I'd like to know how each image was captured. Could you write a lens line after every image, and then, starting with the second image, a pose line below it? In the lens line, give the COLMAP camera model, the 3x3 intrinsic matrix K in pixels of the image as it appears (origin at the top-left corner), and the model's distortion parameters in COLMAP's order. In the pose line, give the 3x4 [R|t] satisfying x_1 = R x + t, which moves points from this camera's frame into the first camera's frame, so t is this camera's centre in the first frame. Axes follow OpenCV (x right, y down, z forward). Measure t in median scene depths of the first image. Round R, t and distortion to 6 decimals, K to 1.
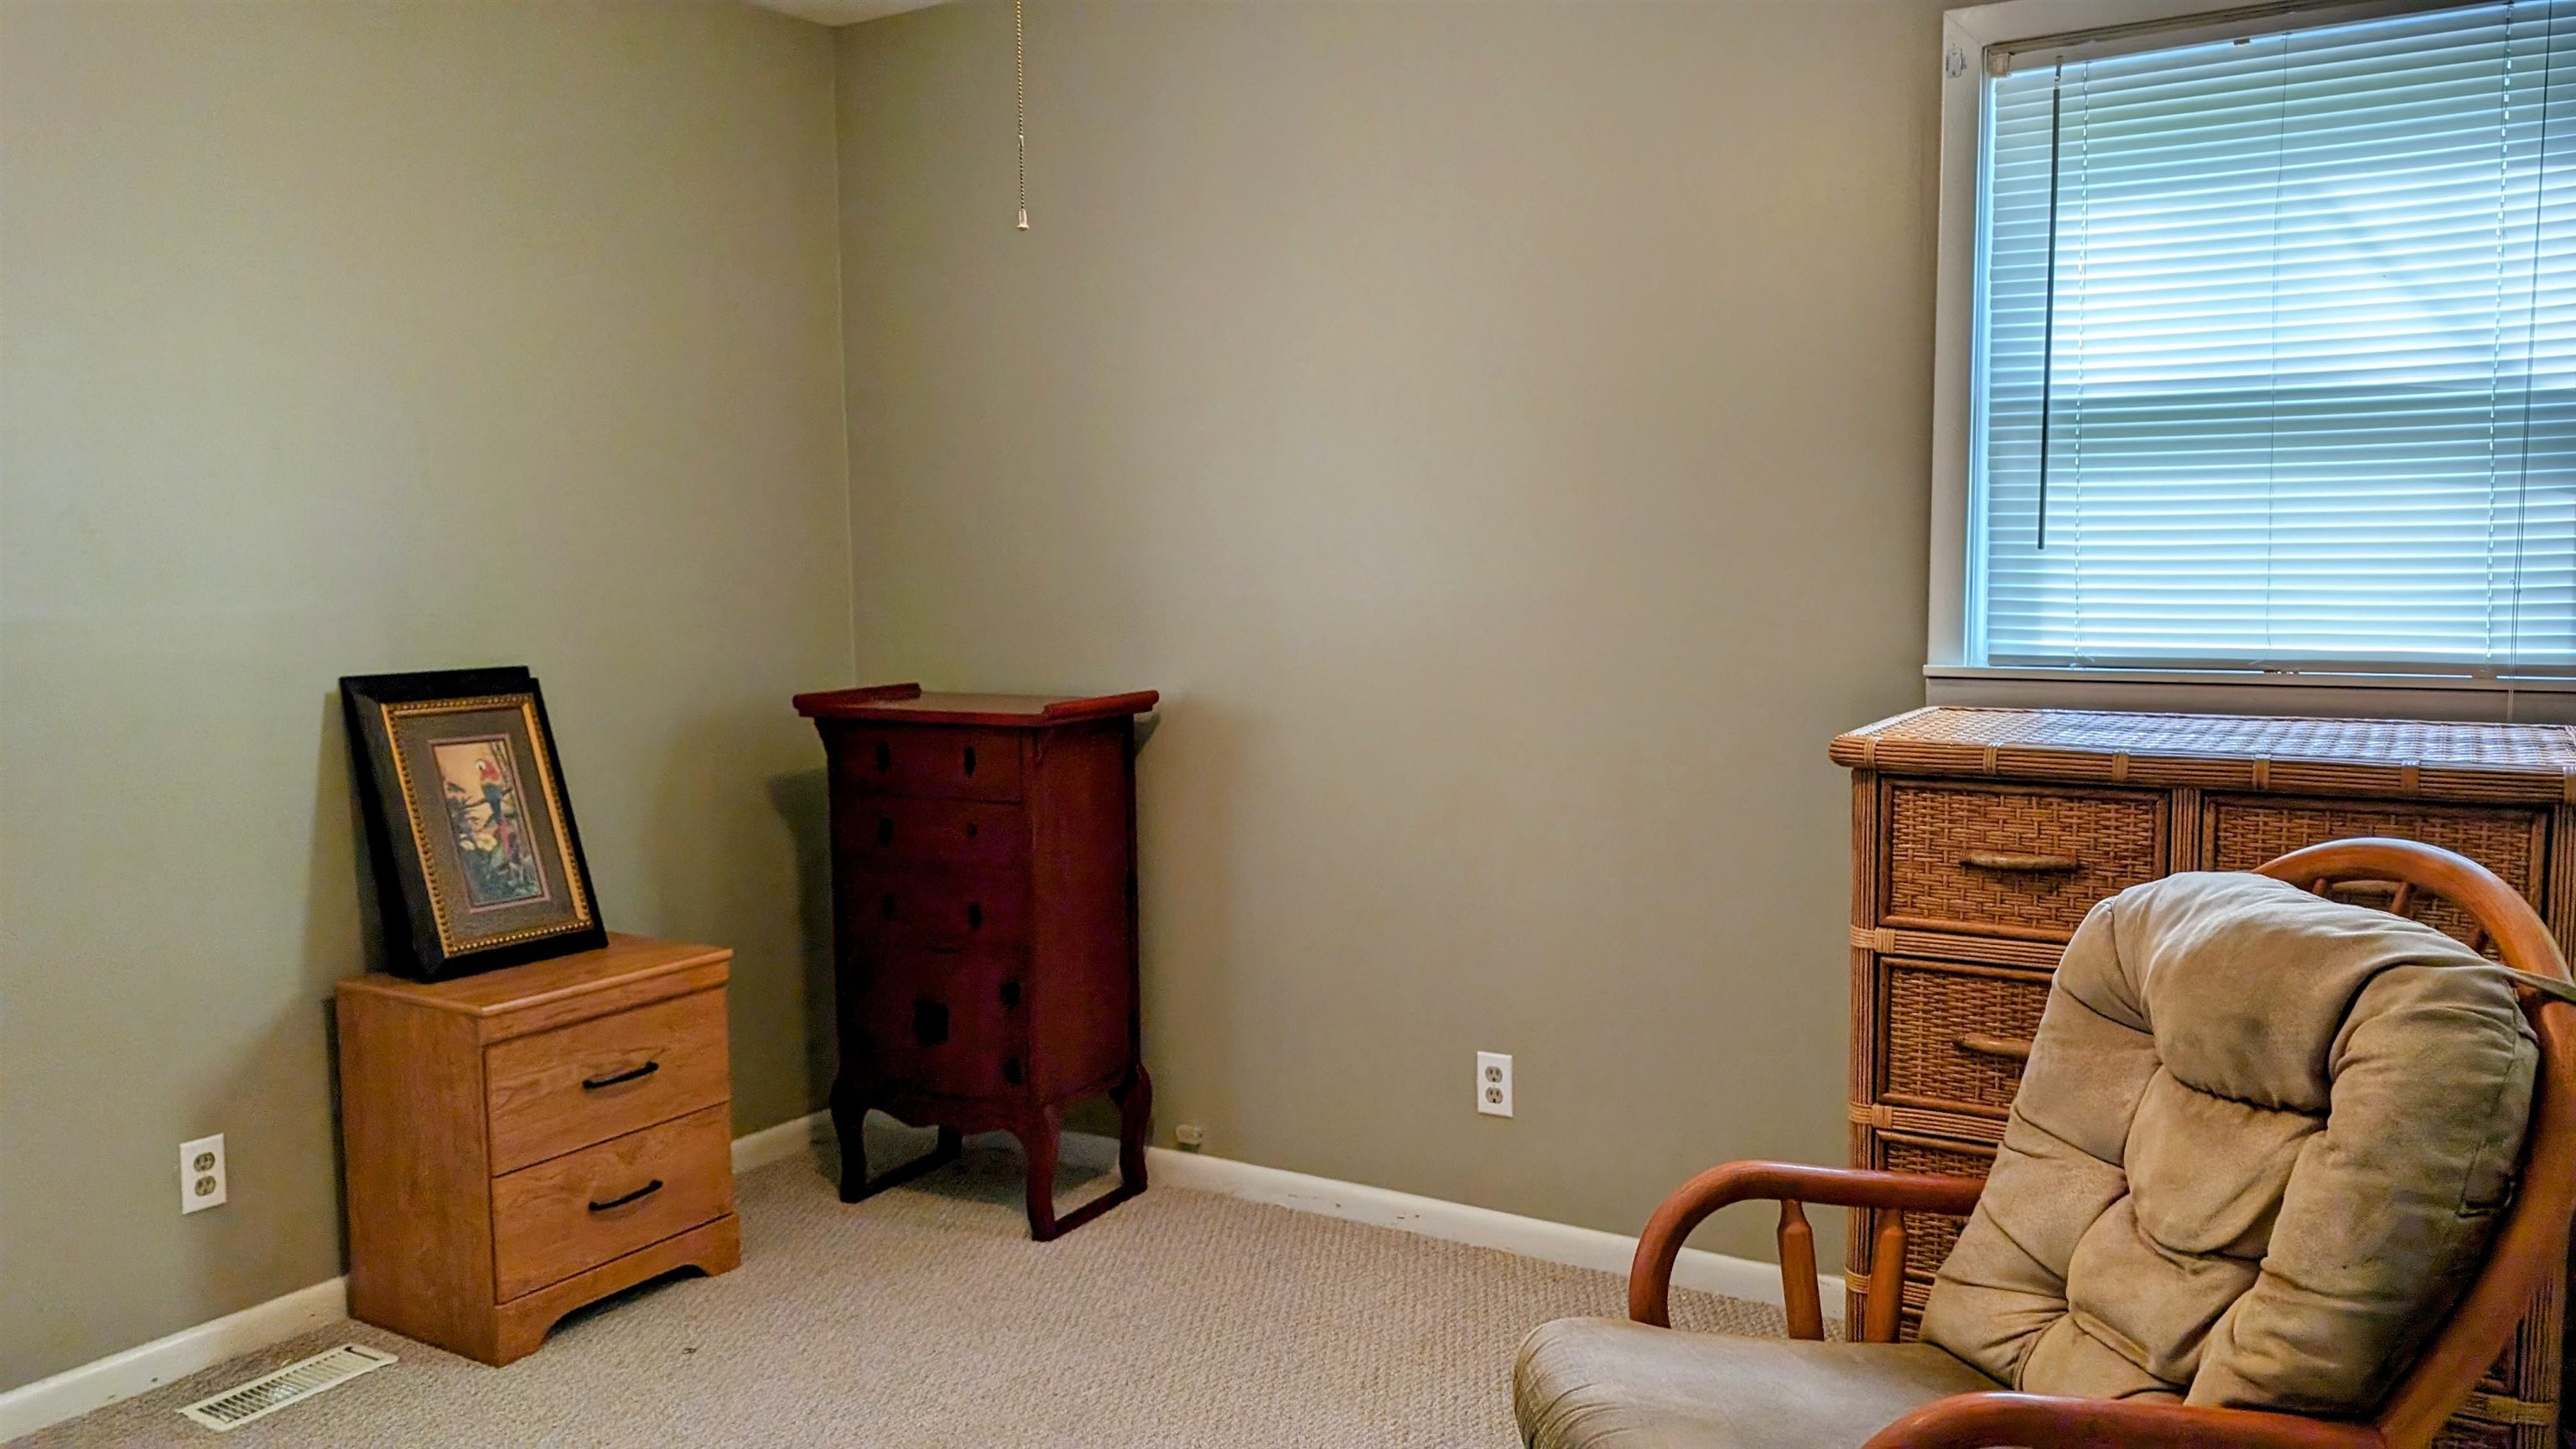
lens RADIAL K [[1941.5, 0, 1291.2], [0, 1941.5, 744.3], [0, 0, 1]] dist [0.029691, -0.039919]
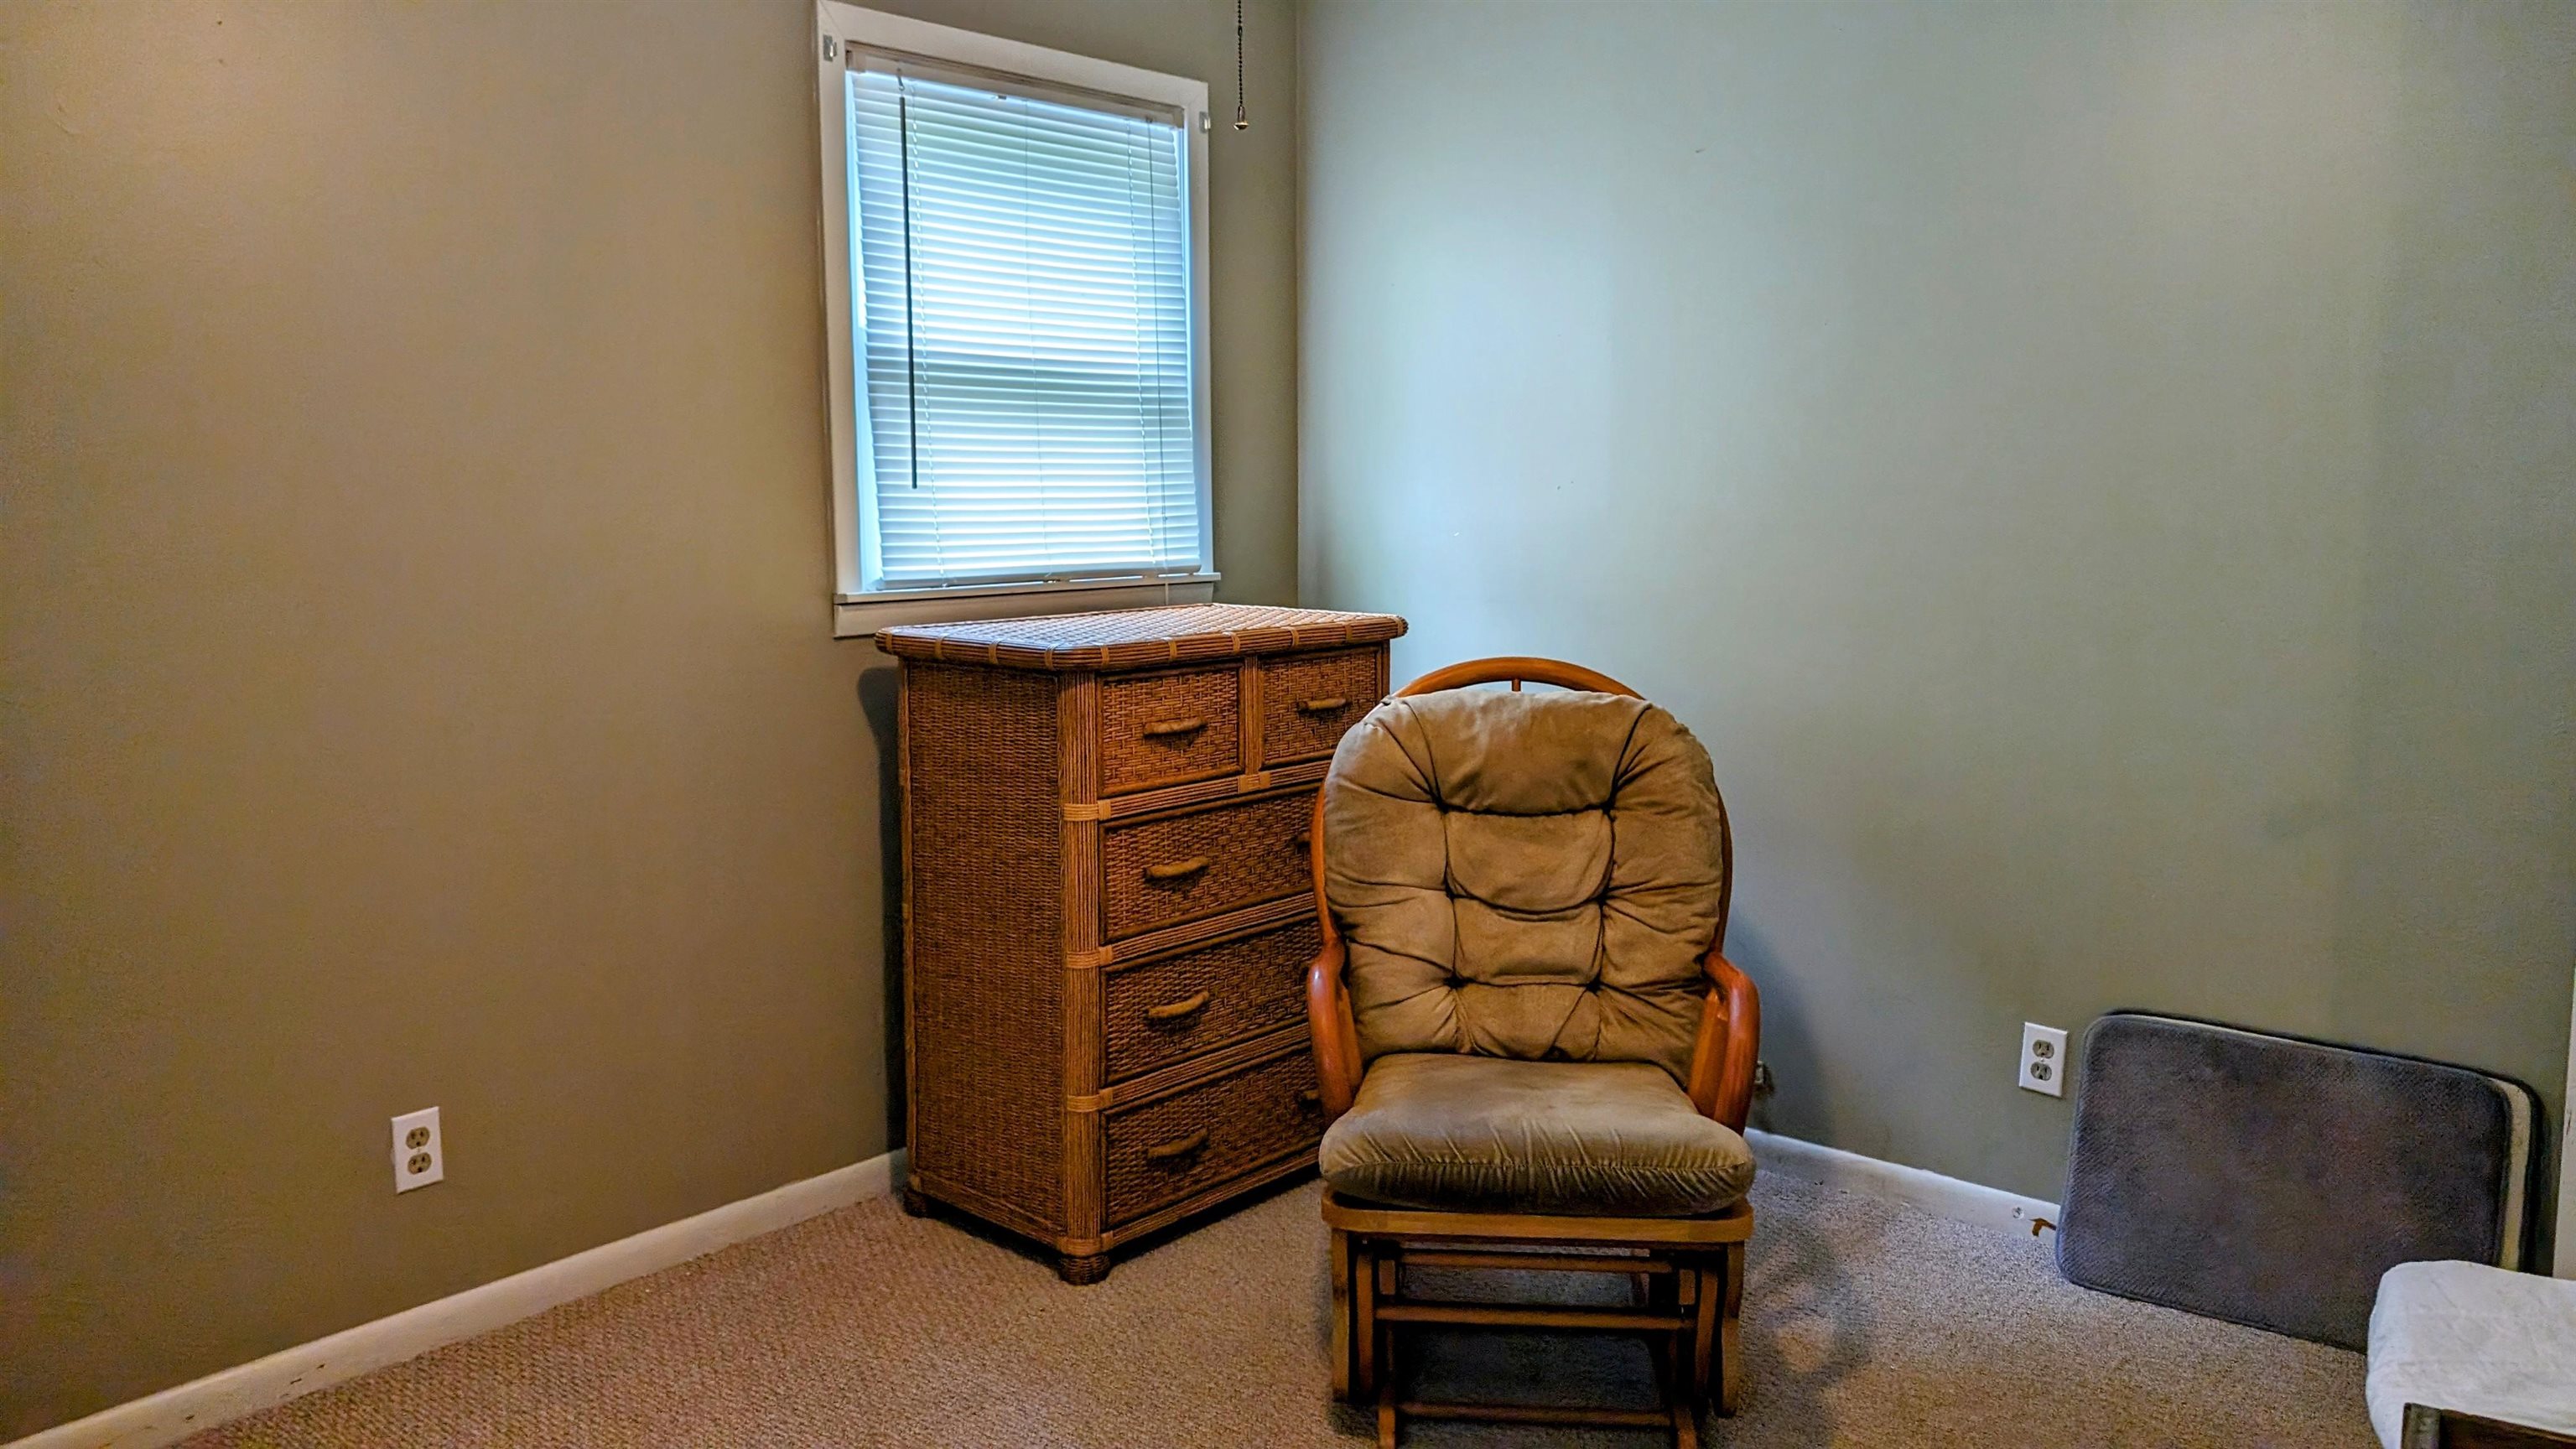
lens RADIAL K [[1941.5, 0, 1292.5], [0, 1941.5, 707.2], [0, 0, 1]] dist [0.029691, -0.039919]
pose [[0.134037, -0.103743, 0.985531, -0.803517], [0.100292, 0.990819, 0.090659, -0.056277], [-0.985888, 0.086689, 0.143211, 0.656843]]
